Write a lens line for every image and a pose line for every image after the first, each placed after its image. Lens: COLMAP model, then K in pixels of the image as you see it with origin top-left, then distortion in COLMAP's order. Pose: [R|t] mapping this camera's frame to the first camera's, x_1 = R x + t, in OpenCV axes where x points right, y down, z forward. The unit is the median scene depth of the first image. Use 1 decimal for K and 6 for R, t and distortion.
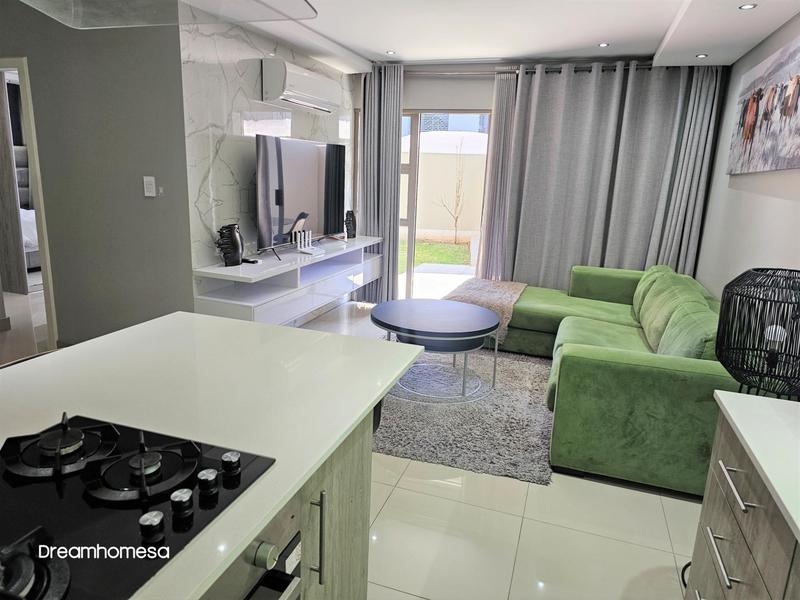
lens RADIAL K [[527.3, 0, 402.6], [0, 527.3, 295.6], [0, 0, 1]] dist [0.051650, -0.042737]
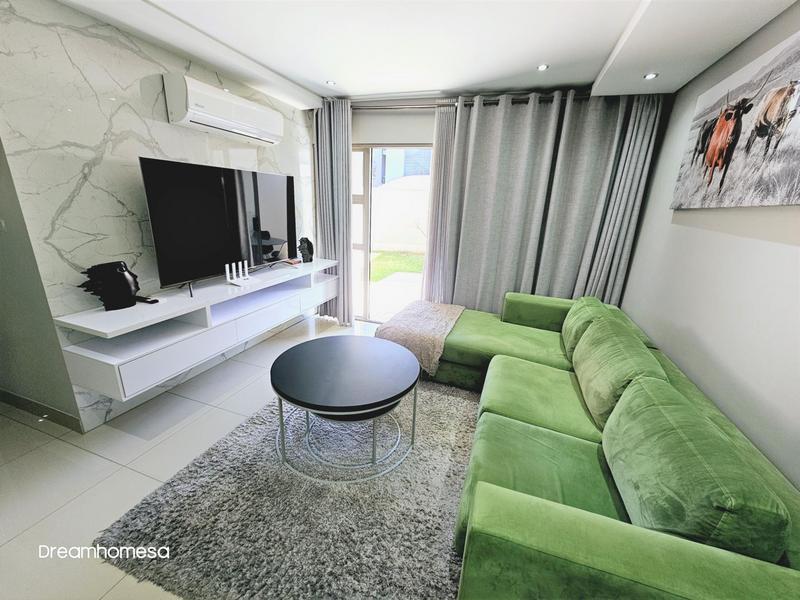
lens RADIAL K [[325.4, 0, 403.6], [0, 325.4, 300.1], [0, 0, 1]] dist [-0.001855, 0.001380]
pose [[0.999946, 0.008732, -0.005627, 0.127133], [-0.008373, 0.998111, 0.060859, -0.086030], [0.006148, -0.060808, 0.998131, 0.369029]]
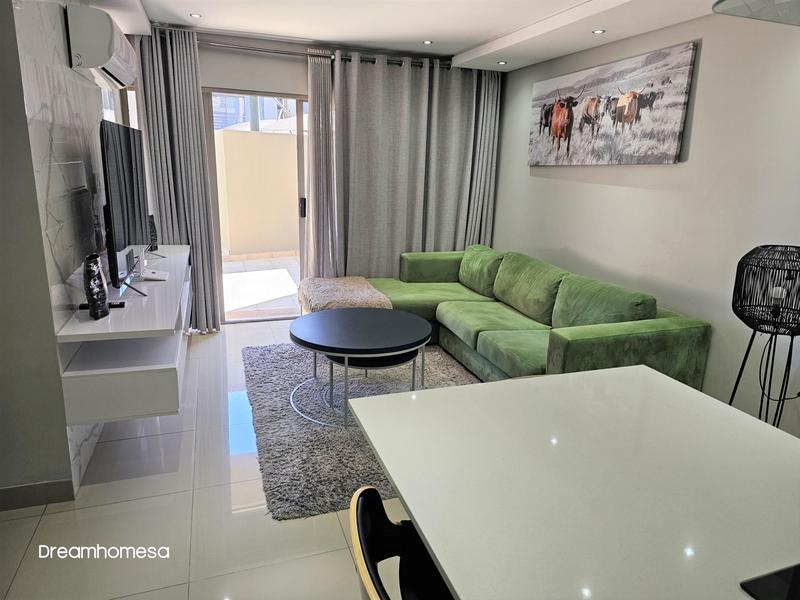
lens RADIAL K [[527.3, 0, 404.5], [0, 527.3, 297.9], [0, 0, 1]] dist [0.051650, -0.042737]
pose [[0.786546, -0.169065, 0.593938, -0.334168], [0.144981, 0.985467, 0.088517, -0.066987], [-0.600271, 0.016487, 0.799627, 0.182247]]
